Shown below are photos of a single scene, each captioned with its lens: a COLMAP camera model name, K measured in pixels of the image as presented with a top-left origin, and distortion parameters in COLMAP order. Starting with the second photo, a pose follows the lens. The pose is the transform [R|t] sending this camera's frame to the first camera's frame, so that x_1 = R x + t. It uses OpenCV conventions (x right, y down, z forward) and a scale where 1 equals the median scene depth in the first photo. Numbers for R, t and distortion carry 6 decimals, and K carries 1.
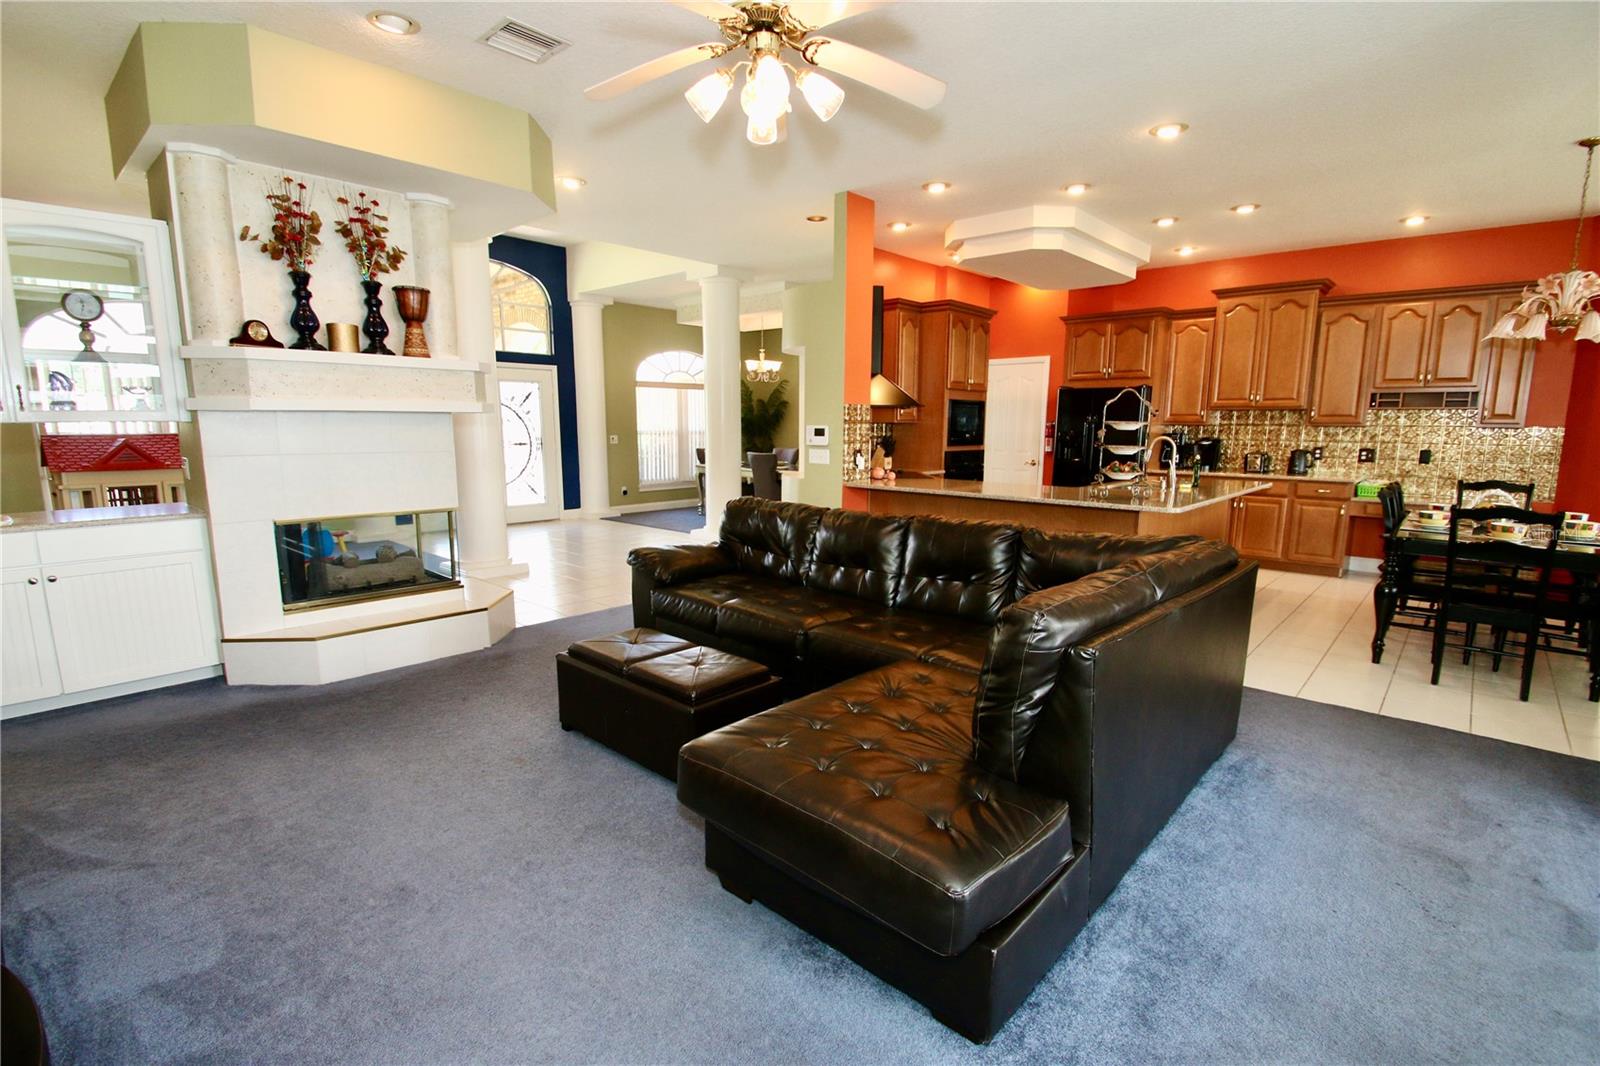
lens RADIAL K [[747.0, 0, 794.5], [0, 747.0, 540.6], [0, 0, 1]] dist [0.007672, -0.013280]
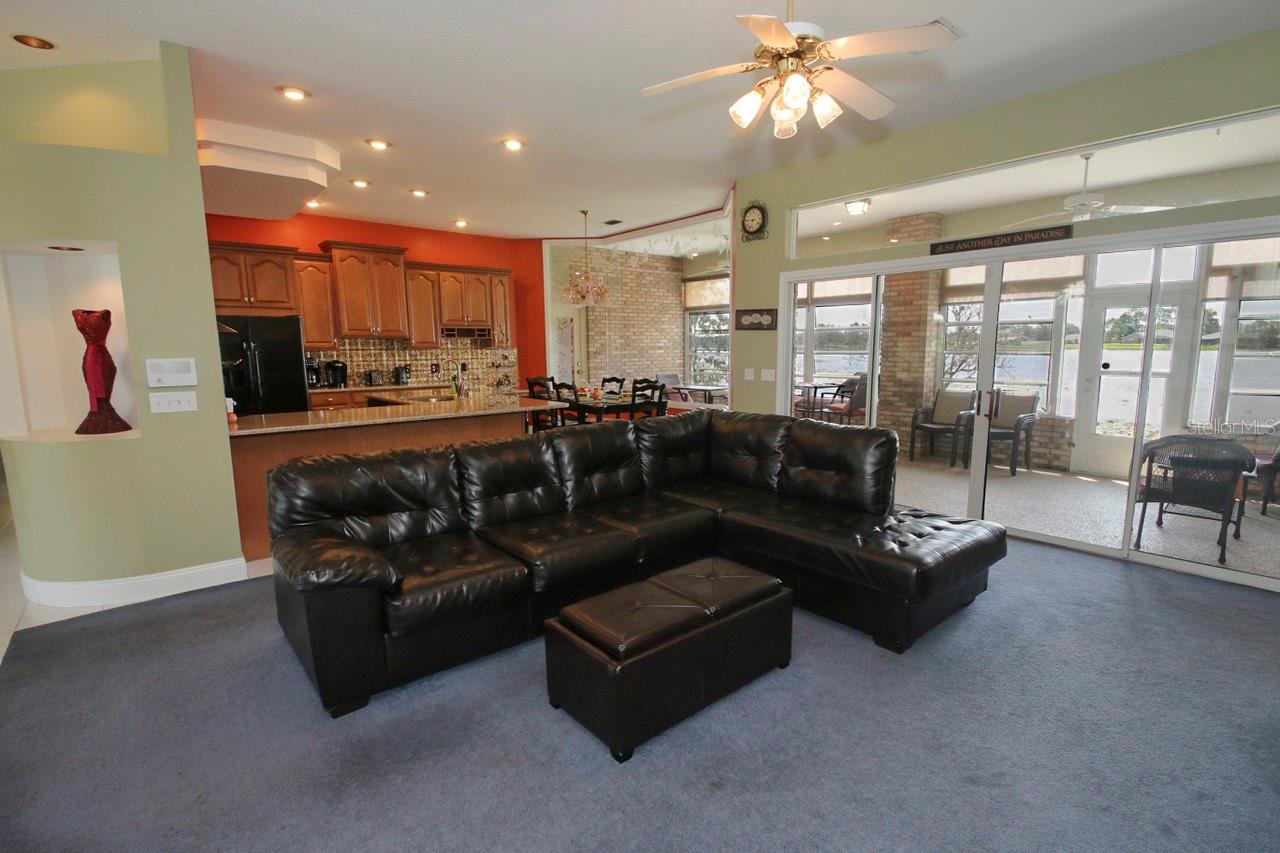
lens RADIAL K [[597.6, 0, 646.1], [0, 597.6, 429.0], [0, 0, 1]] dist [0.007672, -0.013280]
pose [[0.117023, -0.149410, 0.981826, -0.409273], [0.159420, 0.978624, 0.129922, -0.083035], [-0.980251, 0.141319, 0.138340, 0.426861]]
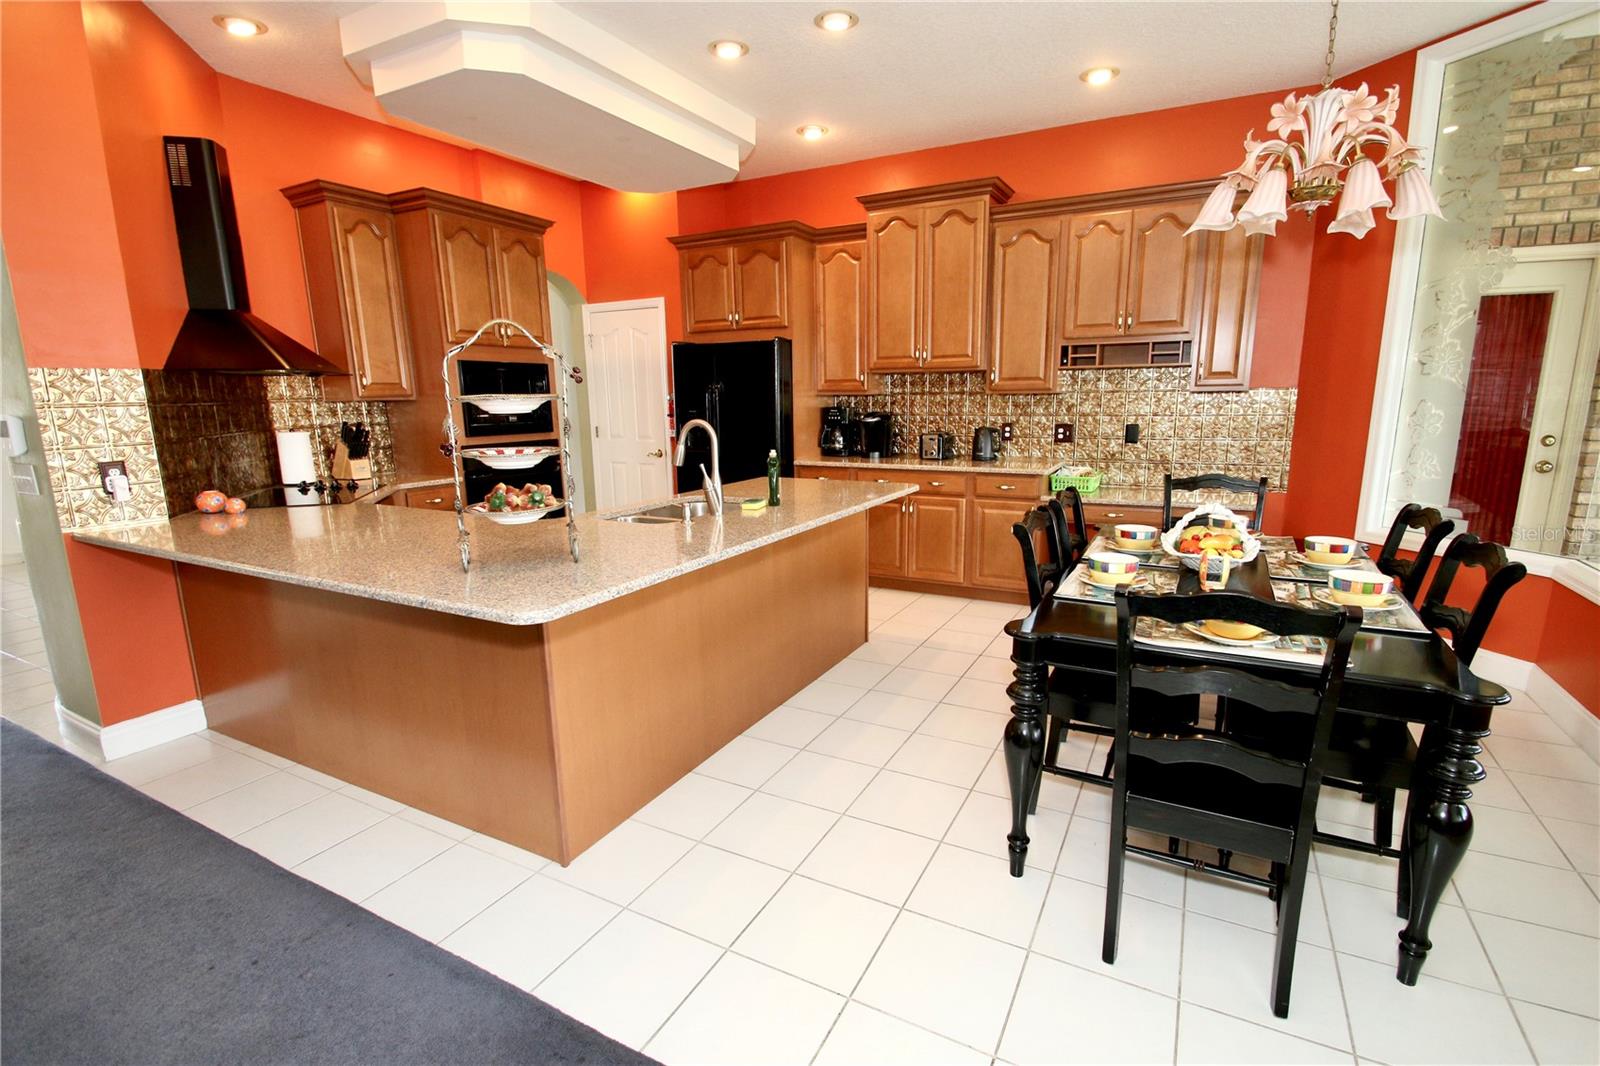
lens RADIAL K [[747.0, 0, 800.5], [0, 747.0, 537.9], [0, 0, 1]] dist [0.007672, -0.013280]
pose [[0.969696, -0.063179, 0.236003, 0.342663], [0.055180, 0.997661, 0.040354, -0.056435], [-0.238001, -0.026108, 0.970914, 0.355615]]
